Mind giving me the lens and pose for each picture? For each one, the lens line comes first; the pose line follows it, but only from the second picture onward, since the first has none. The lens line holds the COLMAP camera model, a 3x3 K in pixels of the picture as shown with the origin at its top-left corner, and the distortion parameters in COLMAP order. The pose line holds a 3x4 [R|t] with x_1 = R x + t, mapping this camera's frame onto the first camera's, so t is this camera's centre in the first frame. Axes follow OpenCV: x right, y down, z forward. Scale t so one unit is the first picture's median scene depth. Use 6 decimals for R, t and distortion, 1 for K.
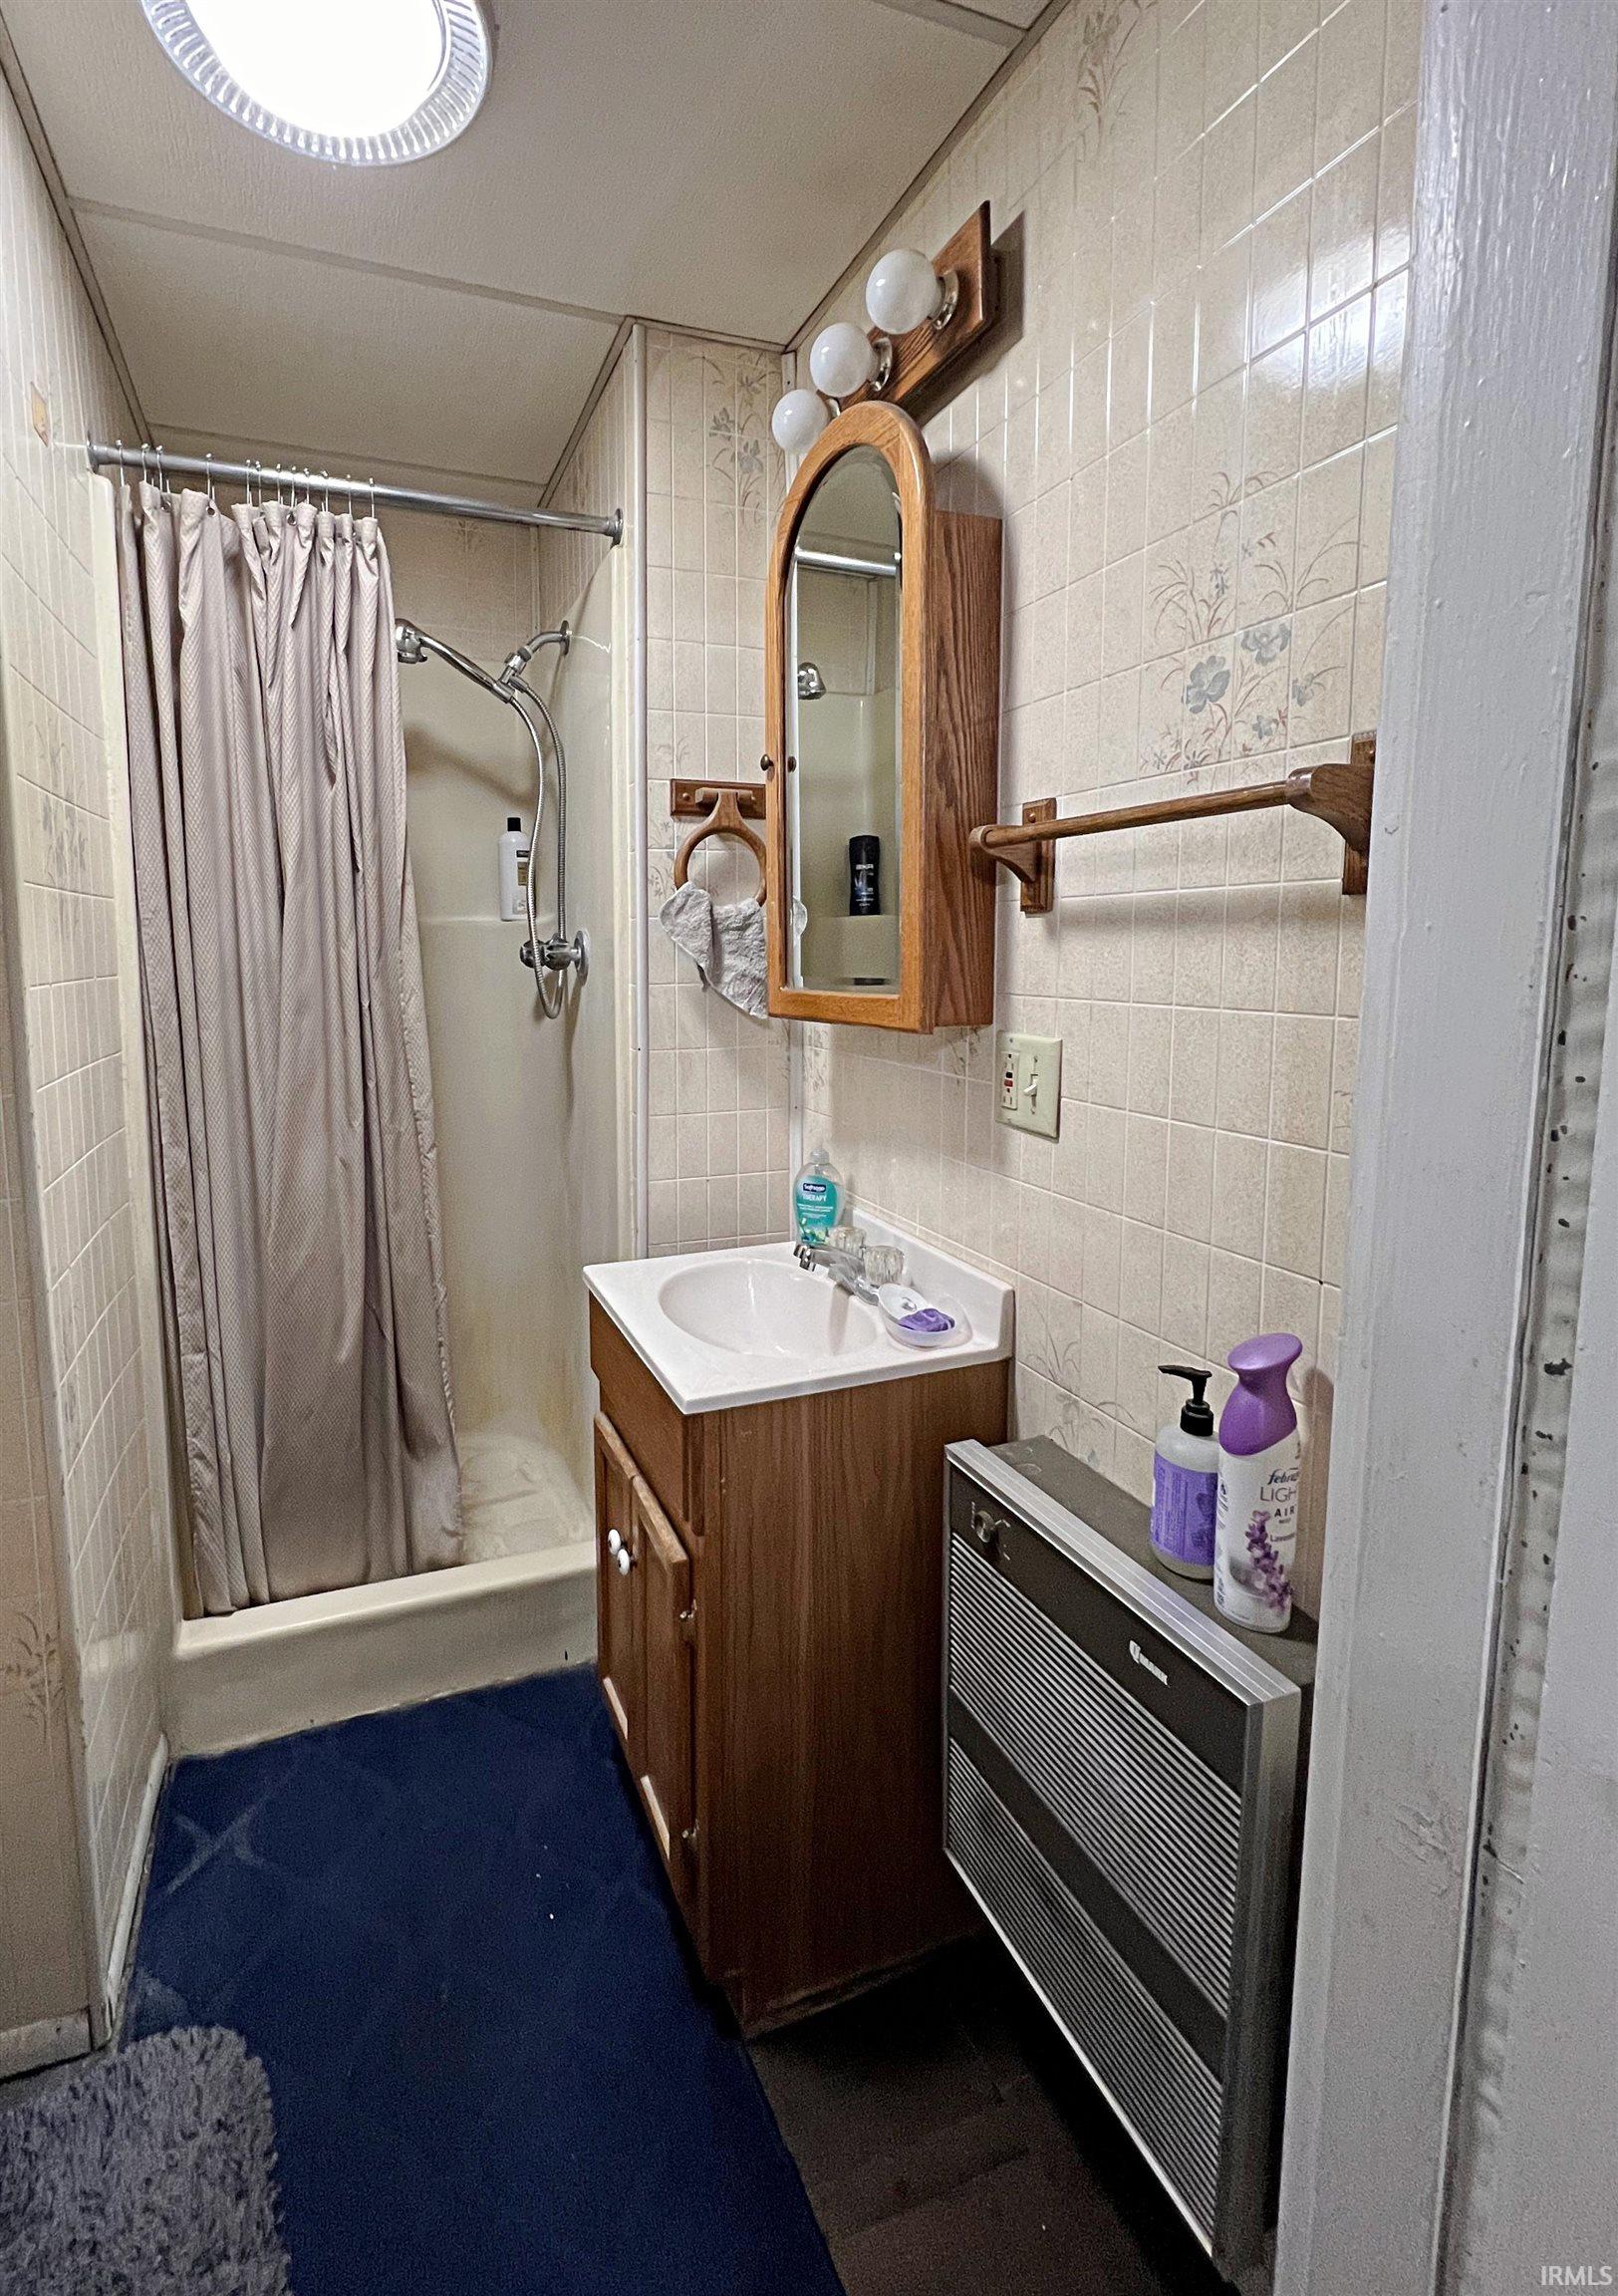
lens RADIAL K [[1404.9, 0, 806.6], [0, 1404.9, 1148.2], [0, 0, 1]] dist [0.005911, 0.001485]
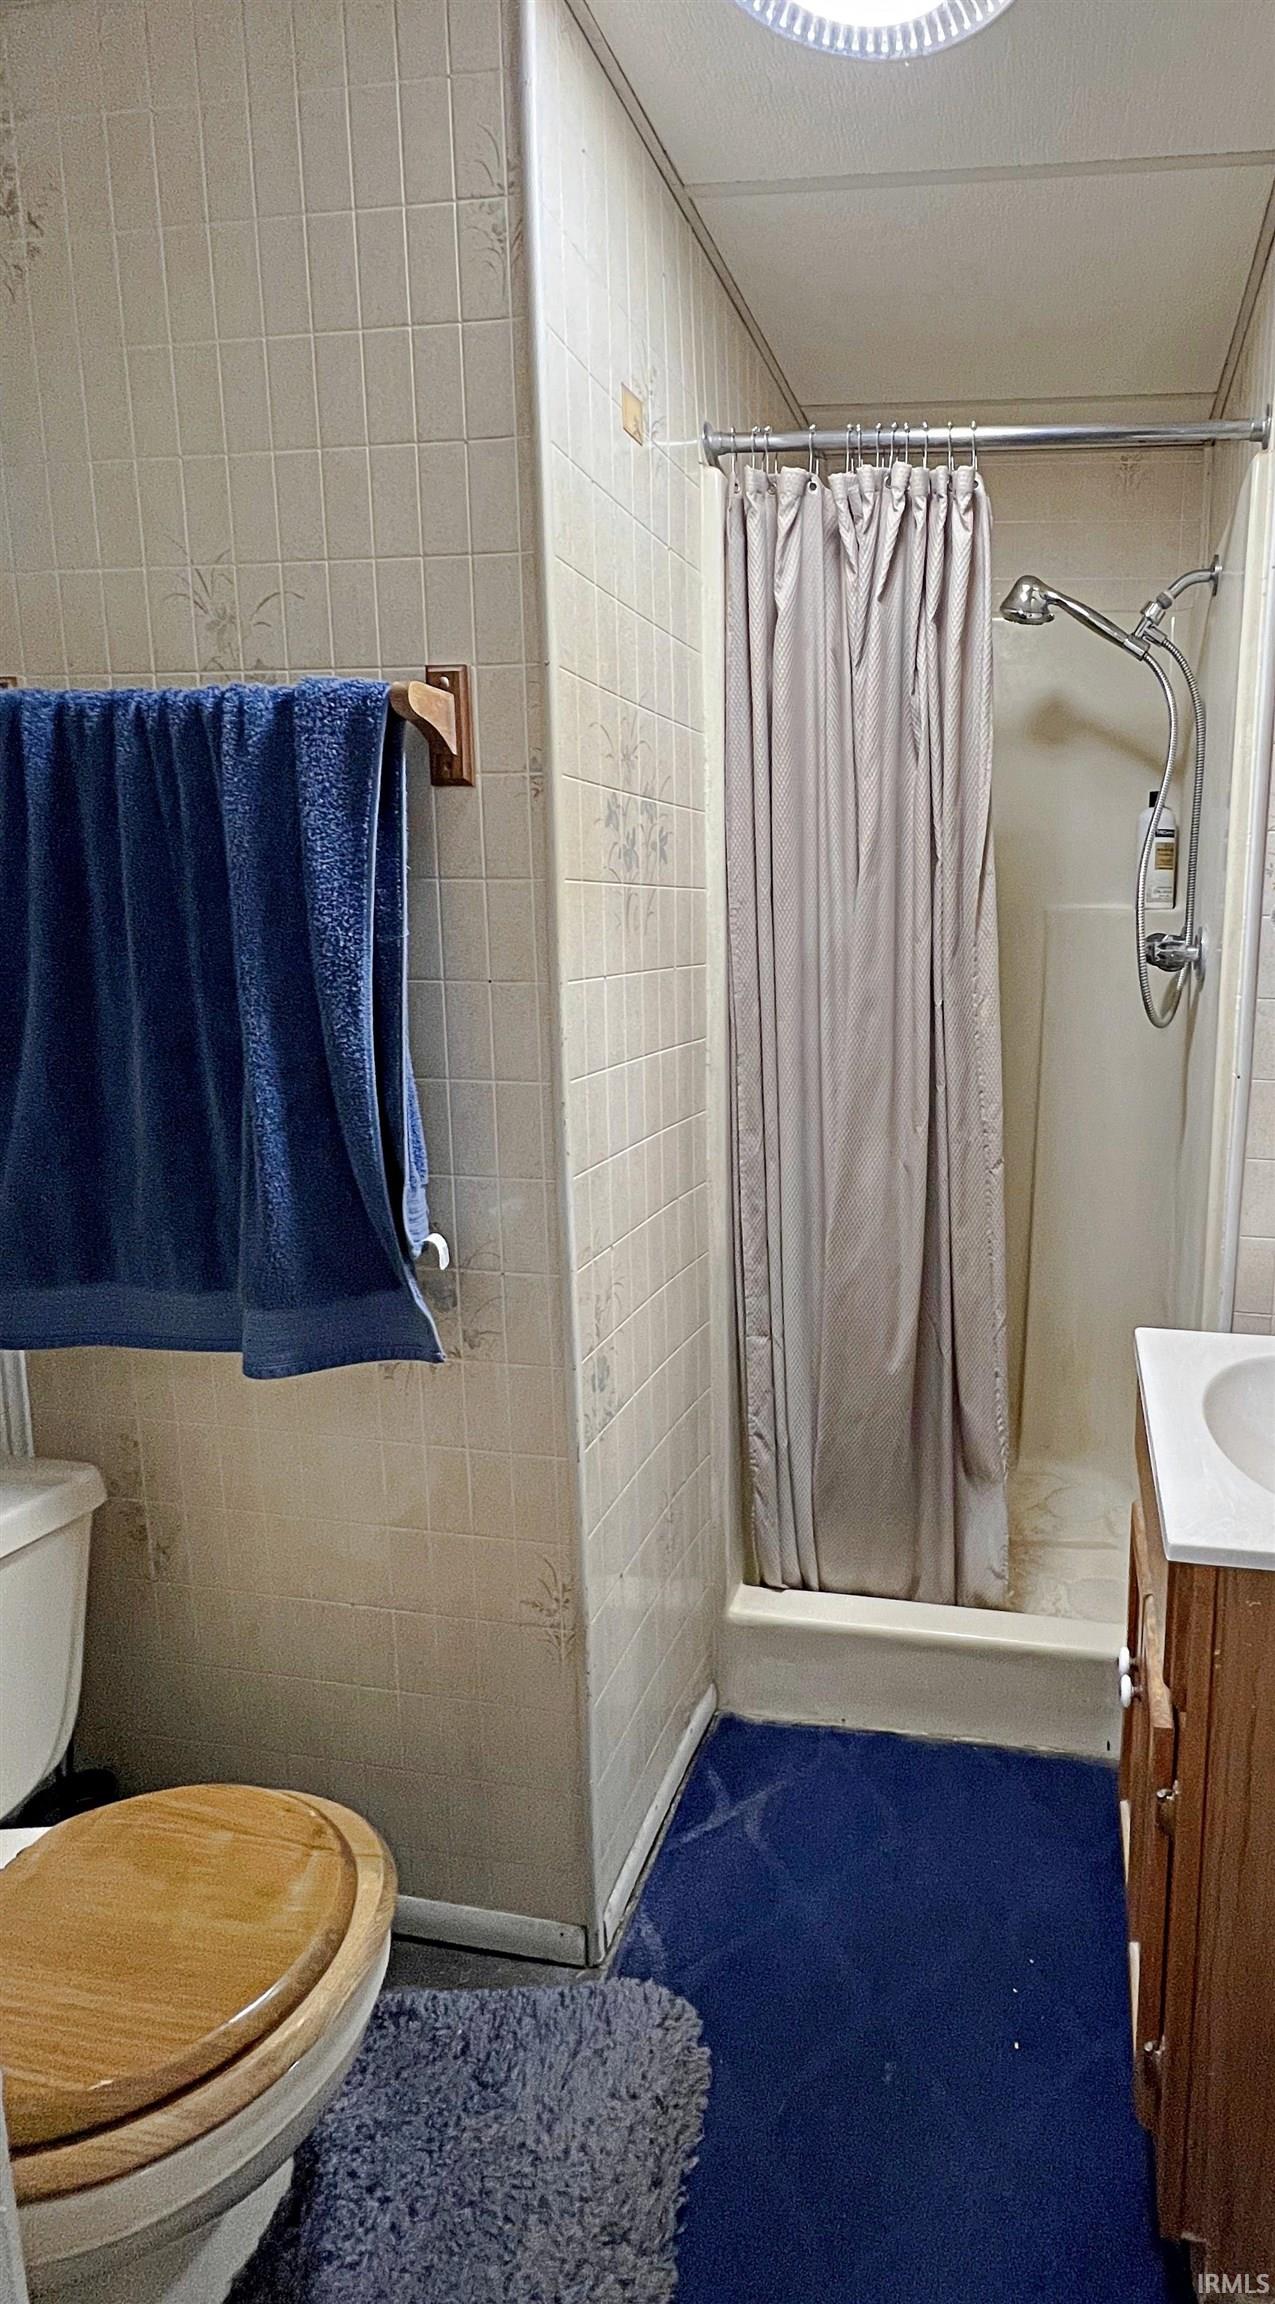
lens RADIAL K [[1436.3, 0, 640.9], [0, 1436.3, 1155.9], [0, 0, 1]] dist [0.002141, 0.007040]
pose [[0.818353, 0.114187, -0.563258, 0.071634], [-0.099728, 0.993410, 0.056497, -0.037409], [0.565997, 0.009938, 0.824347, 0.114302]]
